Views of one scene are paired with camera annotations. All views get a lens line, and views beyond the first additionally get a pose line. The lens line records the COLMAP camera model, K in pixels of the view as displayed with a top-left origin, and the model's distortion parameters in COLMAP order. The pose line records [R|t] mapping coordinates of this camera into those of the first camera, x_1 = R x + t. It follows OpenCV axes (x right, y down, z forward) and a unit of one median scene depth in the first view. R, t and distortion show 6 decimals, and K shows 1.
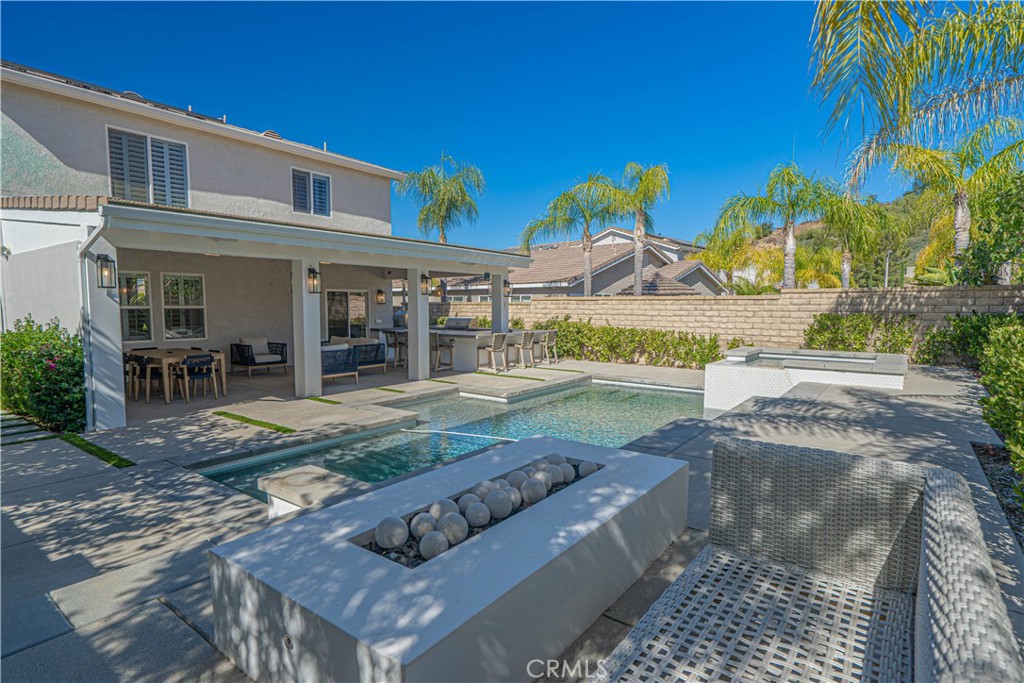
lens RADIAL K [[521.3, 0, 516.2], [0, 521.3, 347.8], [0, 0, 1]] dist [0.002569, 0.000617]
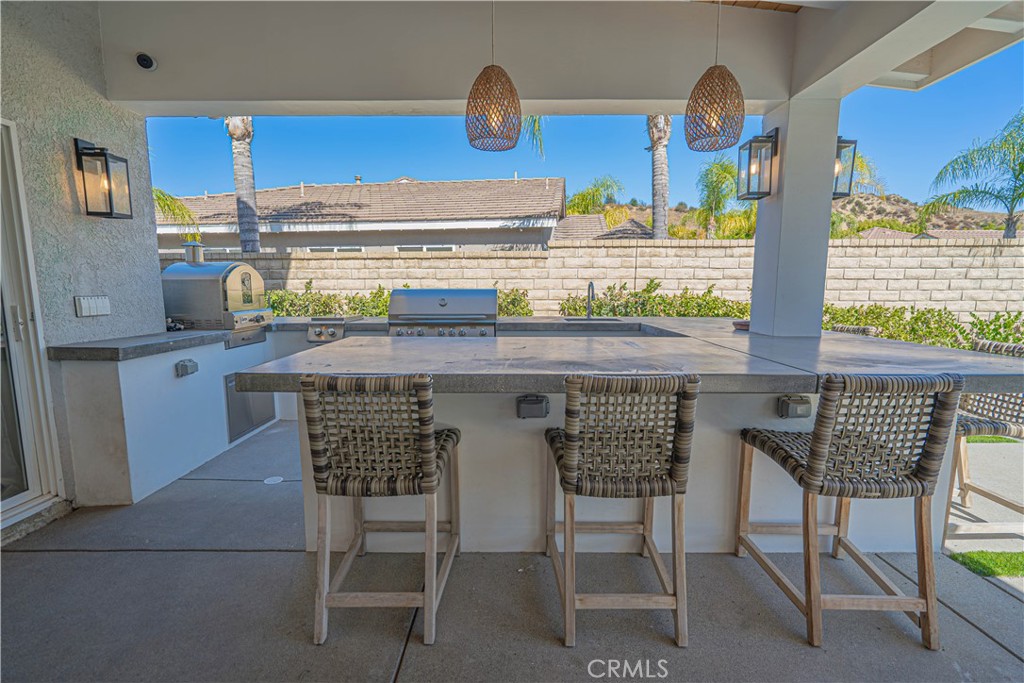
lens RADIAL K [[459.8, 0, 514.3], [0, 459.8, 345.7], [0, 0, 1]] dist [-0.008425, 0.003619]
pose [[0.804523, -0.079543, 0.588570, -0.330323], [0.051011, 0.996583, 0.064958, -0.054660], [-0.591726, -0.022237, 0.805832, 1.056983]]
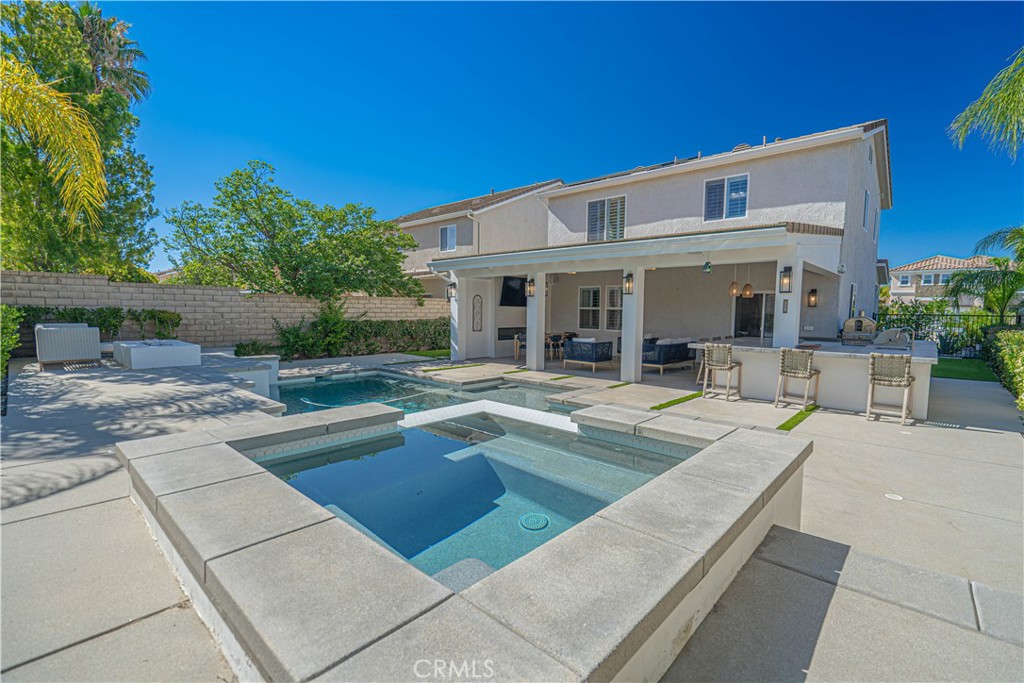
lens RADIAL K [[459.8, 0, 514.3], [0, 459.8, 345.7], [0, 0, 1]] dist [-0.008425, 0.003619]
pose [[-0.105109, 0.074575, -0.991661, 0.675506], [-0.093261, 0.992050, 0.084490, -0.057362], [0.990078, 0.101364, -0.097319, 0.853683]]
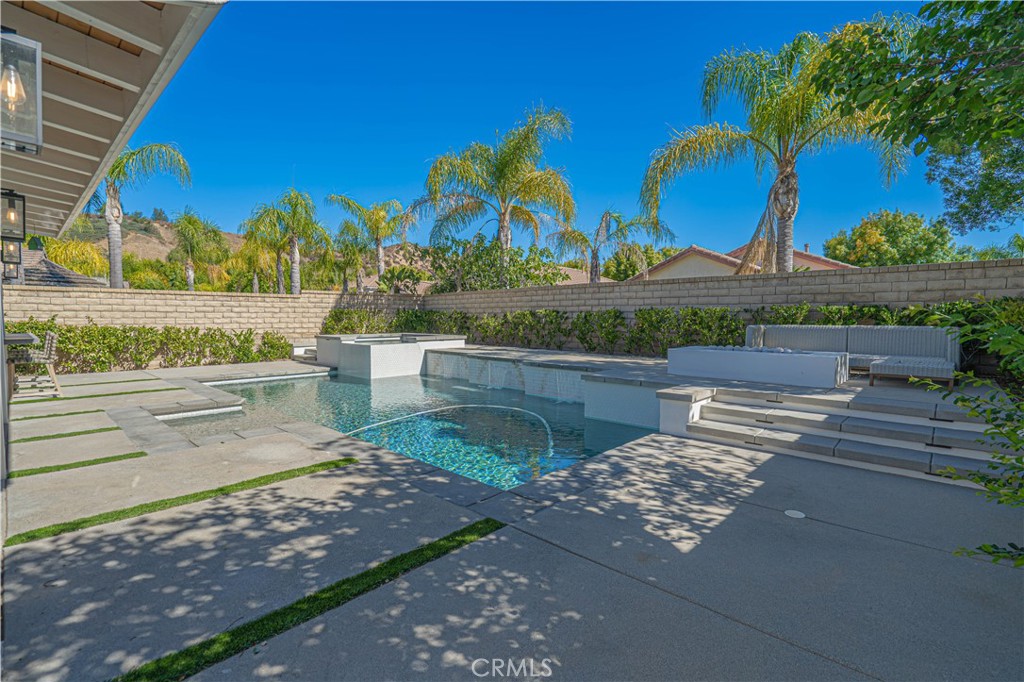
lens RADIAL K [[468.3, 0, 512.0], [0, 468.3, 341.0], [0, 0, 1]] dist [-0.005588, 0.001463]
pose [[0.111667, -0.052783, 0.992343, -0.581983], [0.079526, 0.995860, 0.044021, -0.001051], [-0.990558, 0.074002, 0.115402, 0.415358]]
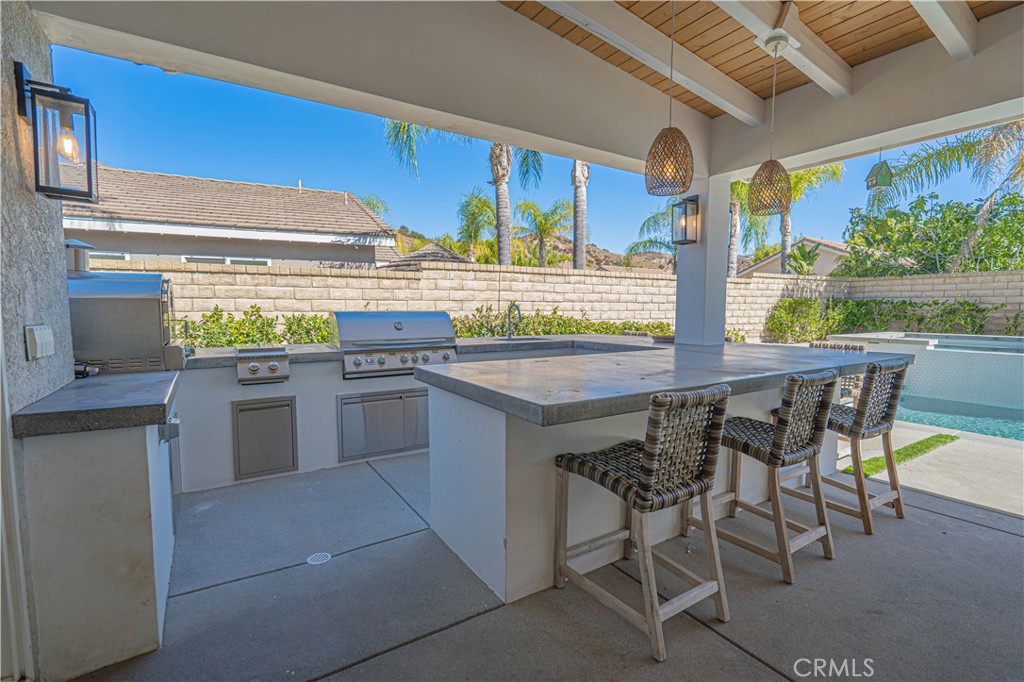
lens RADIAL K [[468.3, 0, 512.0], [0, 468.3, 341.0], [0, 0, 1]] dist [-0.005588, 0.001463]
pose [[0.352837, -0.069876, 0.933072, -0.447761], [0.075057, 0.996108, 0.046214, -0.066790], [-0.932669, 0.053728, 0.356709, 1.189768]]
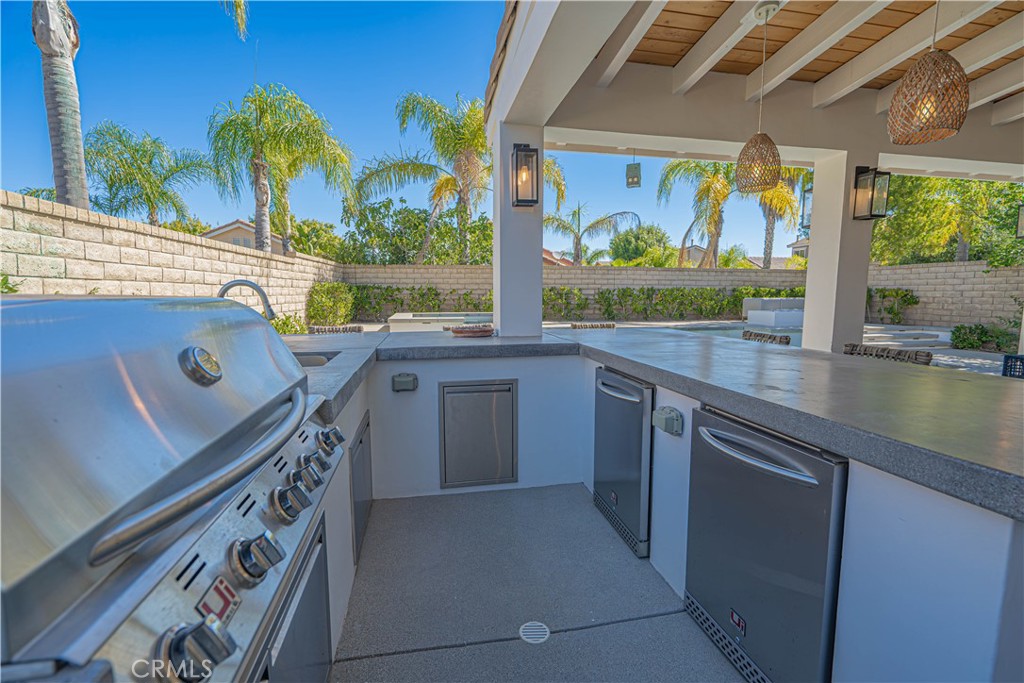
lens RADIAL K [[459.8, 0, 514.3], [0, 459.8, 345.7], [0, 0, 1]] dist [-0.008425, 0.003619]
pose [[-0.740984, -0.079847, 0.666759, -0.239648], [0.050958, 0.983357, 0.174391, -0.081653], [-0.669586, 0.163198, -0.724583, 1.405585]]
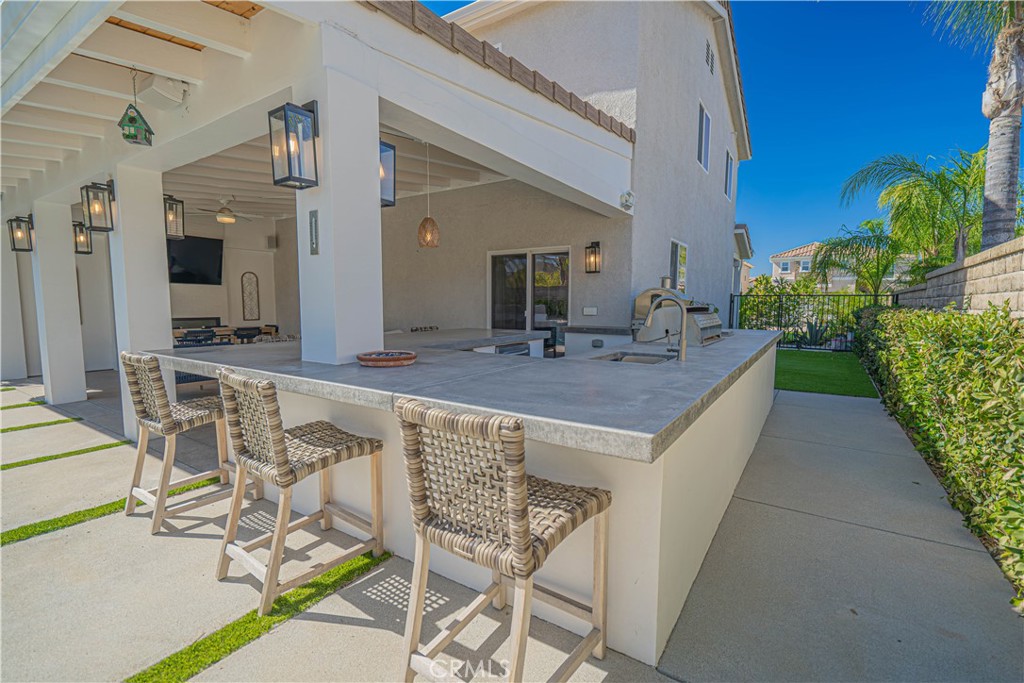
lens RADIAL K [[459.8, 0, 514.3], [0, 459.8, 345.7], [0, 0, 1]] dist [-0.008425, 0.003619]
pose [[0.054840, 0.090389, -0.994396, 0.191798], [-0.086199, 0.992605, 0.085472, -0.068921], [0.994767, 0.081029, 0.062226, 1.253500]]
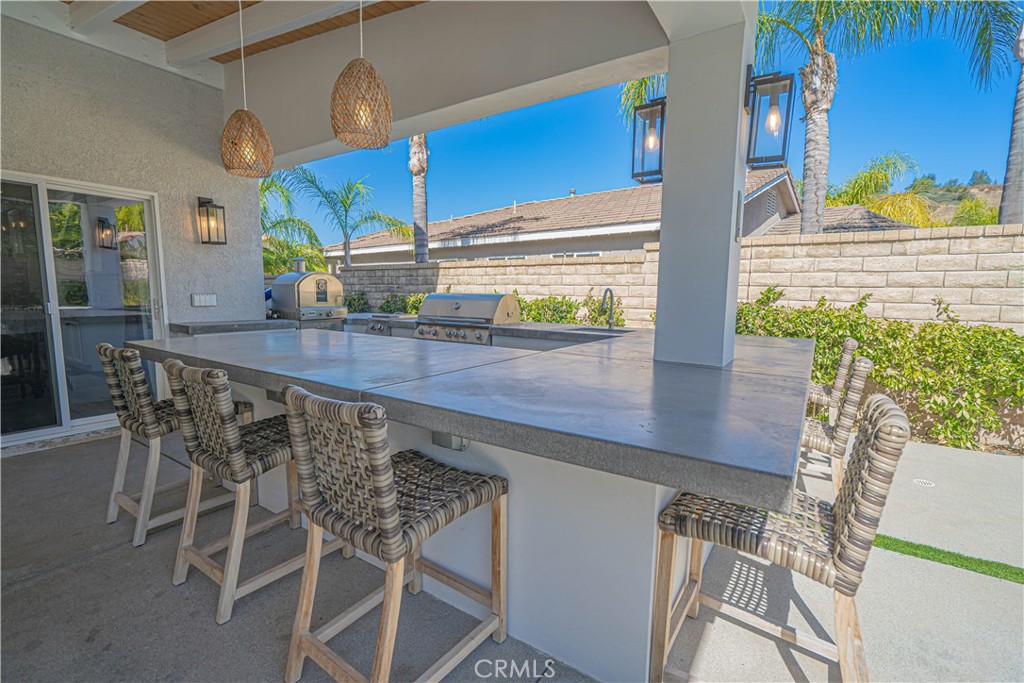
lens RADIAL K [[454.8, 0, 515.1], [0, 454.8, 345.9], [0, 0, 1]] dist [-0.004091, 0.000330]
pose [[0.998895, 0.005016, 0.046722, -0.124391], [-0.006858, 0.999202, 0.039359, -0.049408], [-0.046488, -0.039636, 0.998132, 0.987975]]
